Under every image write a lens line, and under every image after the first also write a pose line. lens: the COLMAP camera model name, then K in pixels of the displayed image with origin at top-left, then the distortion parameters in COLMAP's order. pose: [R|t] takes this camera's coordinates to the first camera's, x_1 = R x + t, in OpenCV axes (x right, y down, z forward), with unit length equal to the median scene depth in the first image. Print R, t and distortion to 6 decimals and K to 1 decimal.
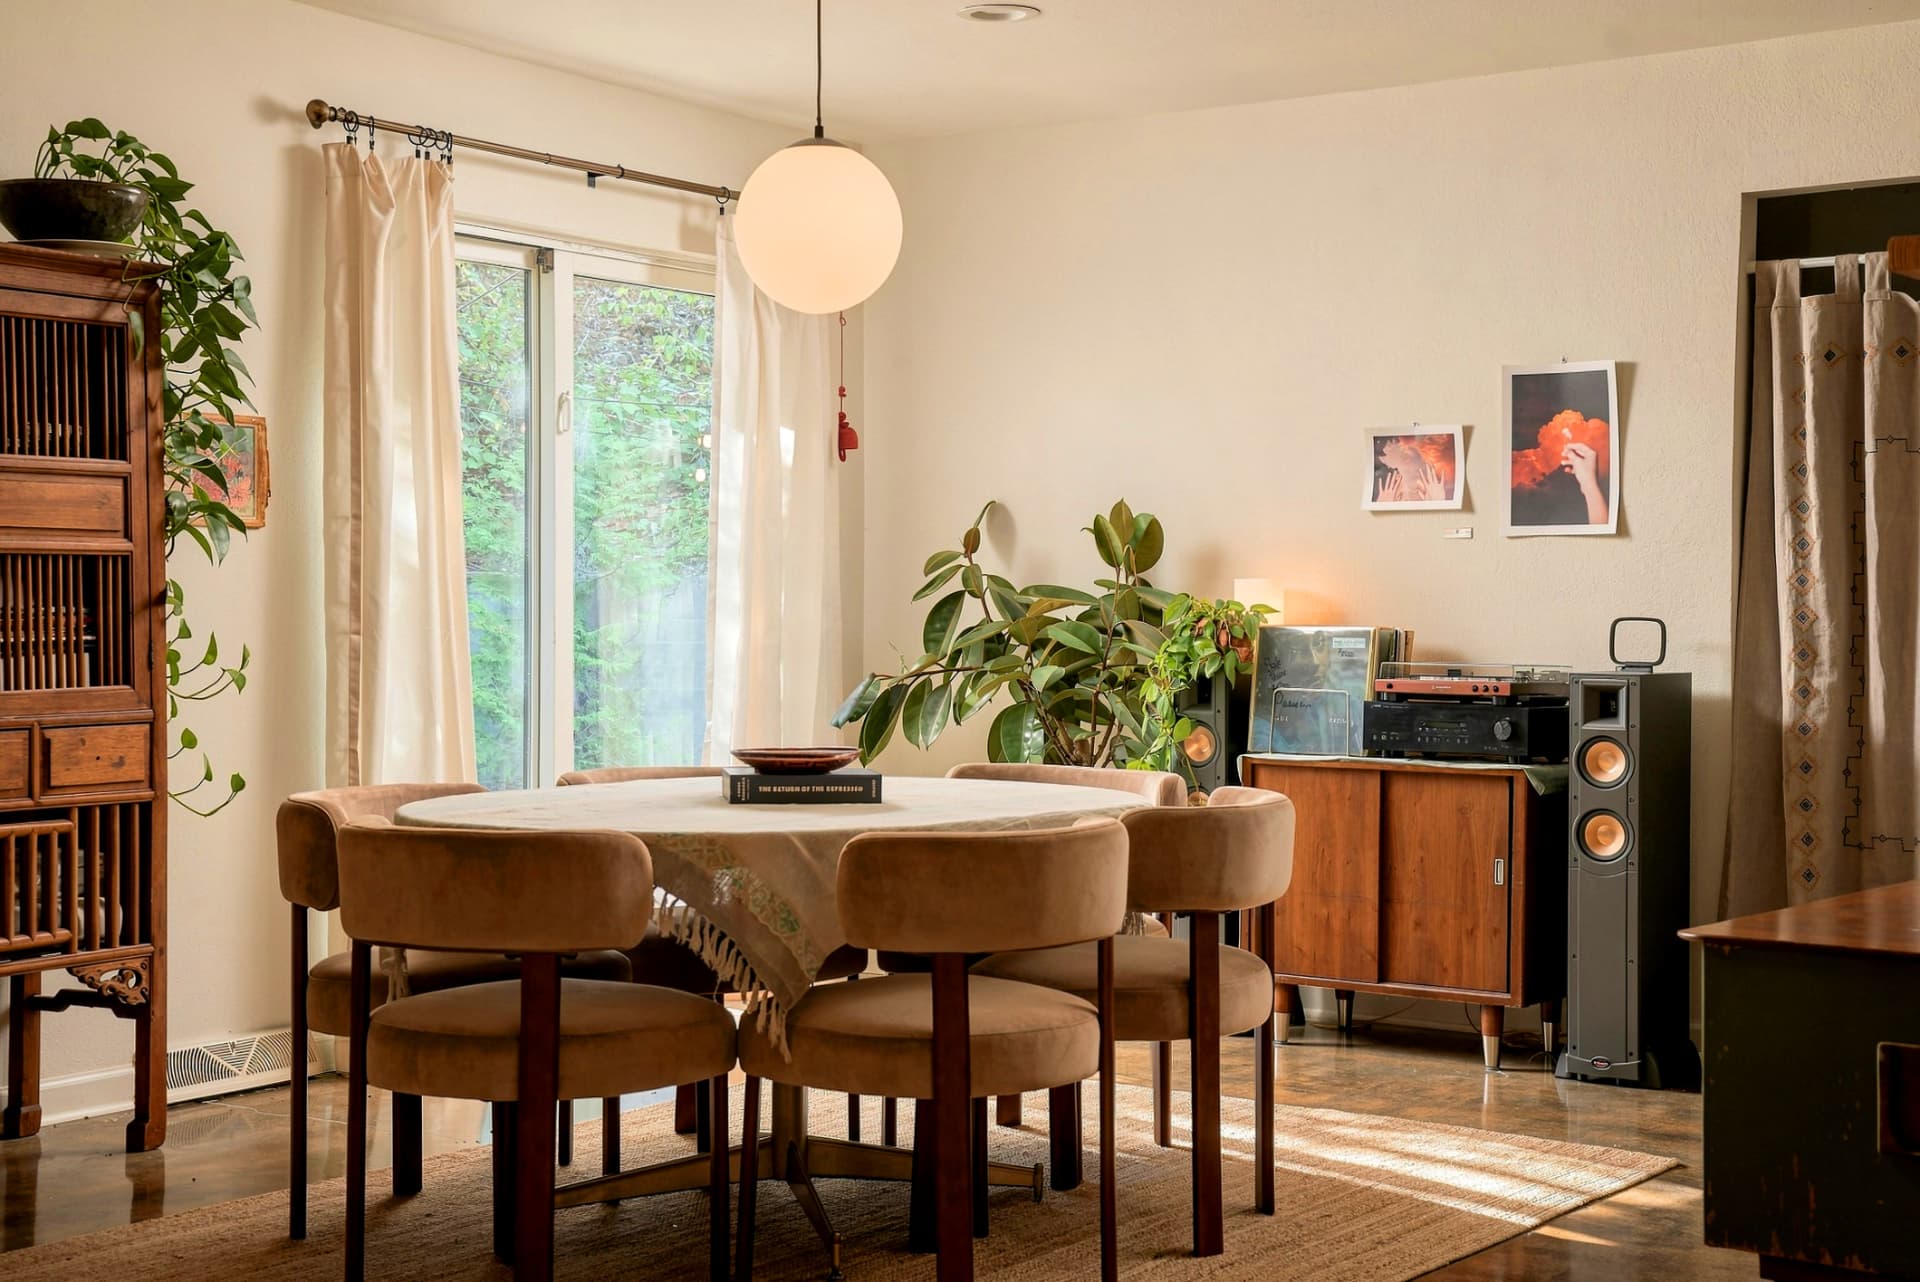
lens RADIAL K [[2042.6, 0, 960.0], [0, 2042.6, 641.0], [0, 0, 1]] dist [-0.002182, -0.001638]
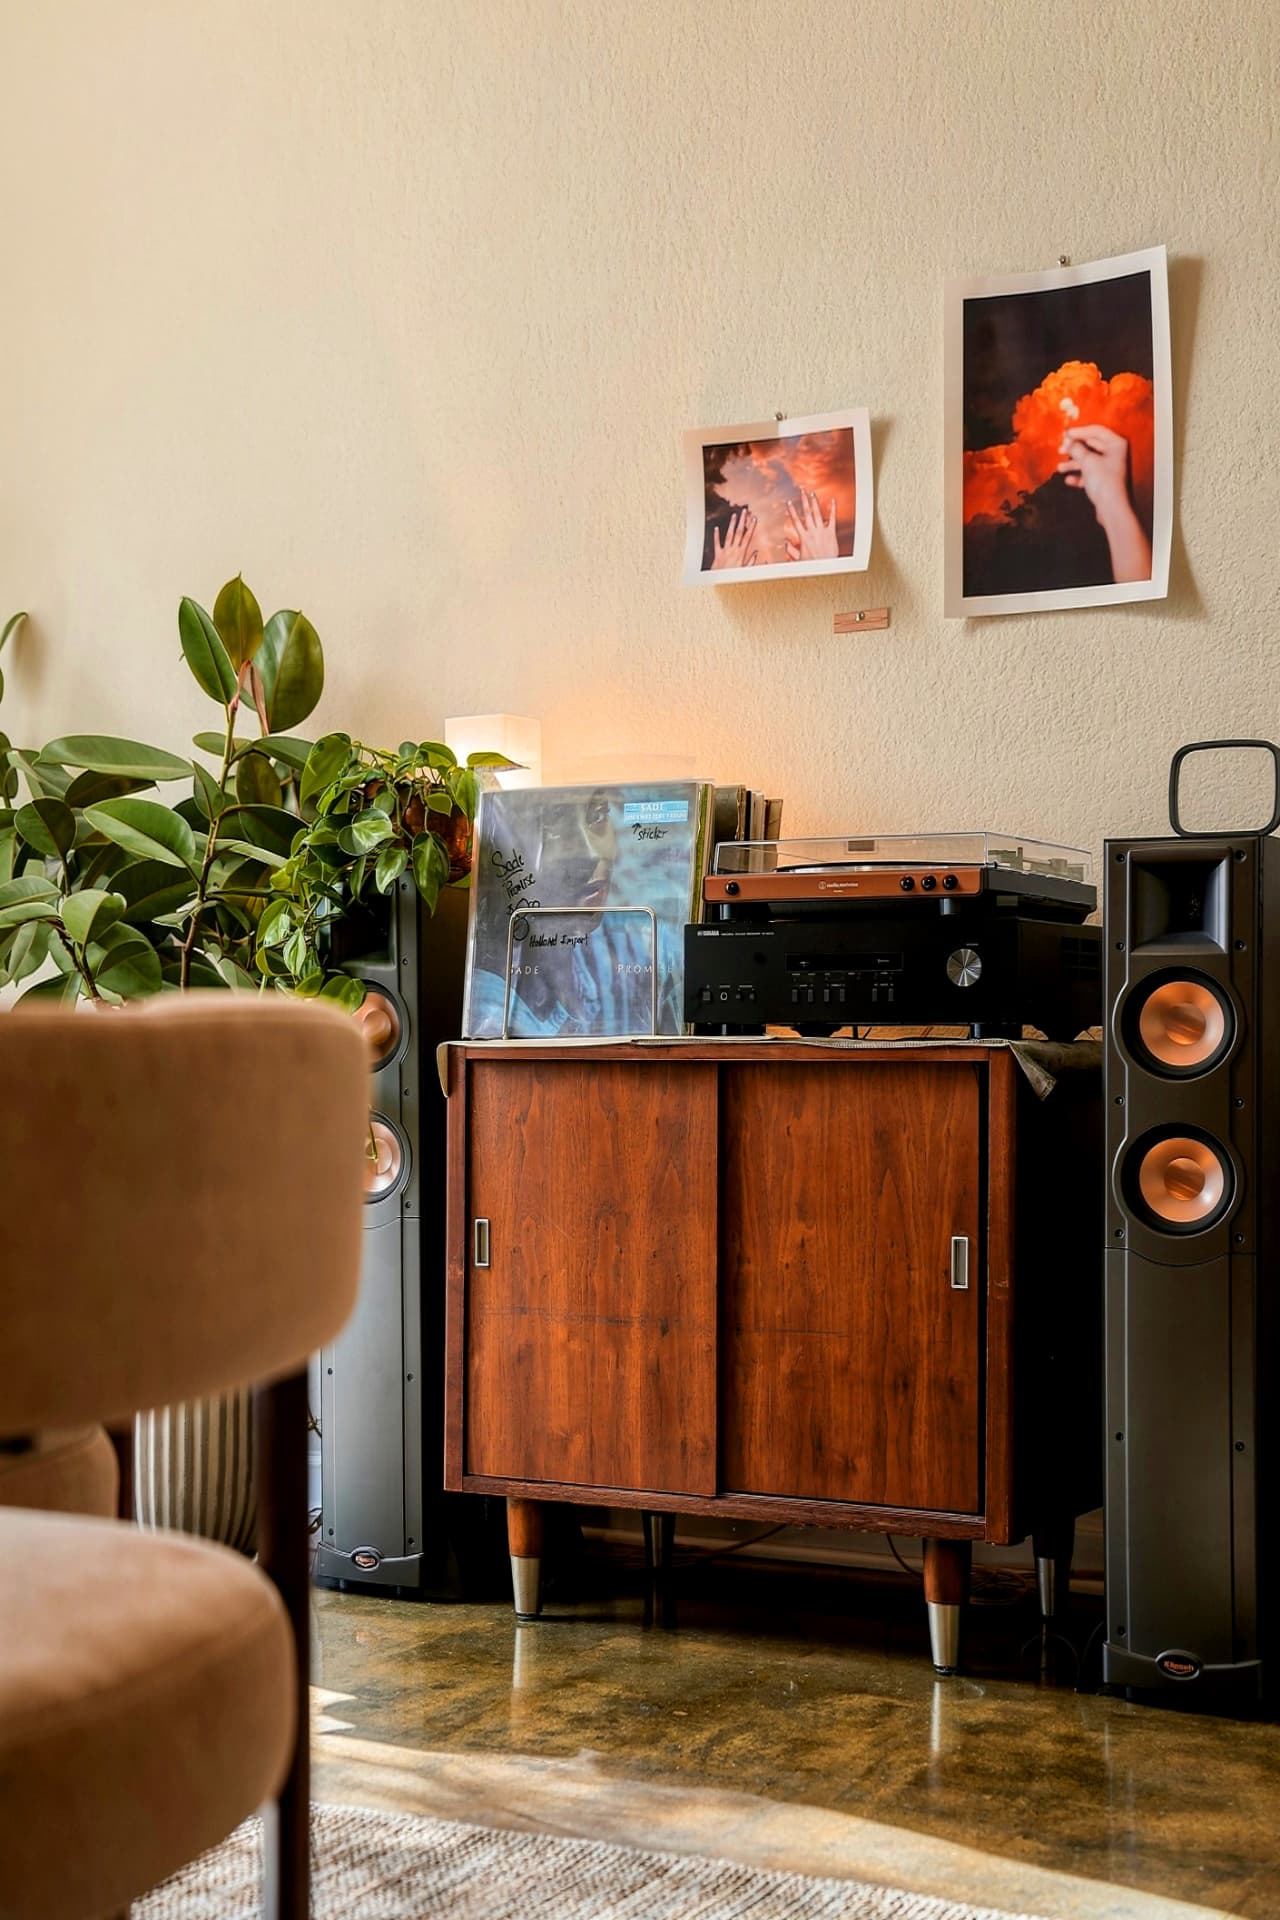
lens RADIAL K [[2042.6, 0, 640.0], [0, 2042.6, 960.0], [0, 0, 1]] dist [-0.002182, -0.001638]
pose [[0.986867, 0.010819, 0.161170, 0.106597], [0.000860, 0.997388, -0.072220, 0.073790], [-0.161530, 0.071410, 0.984281, 0.511499]]
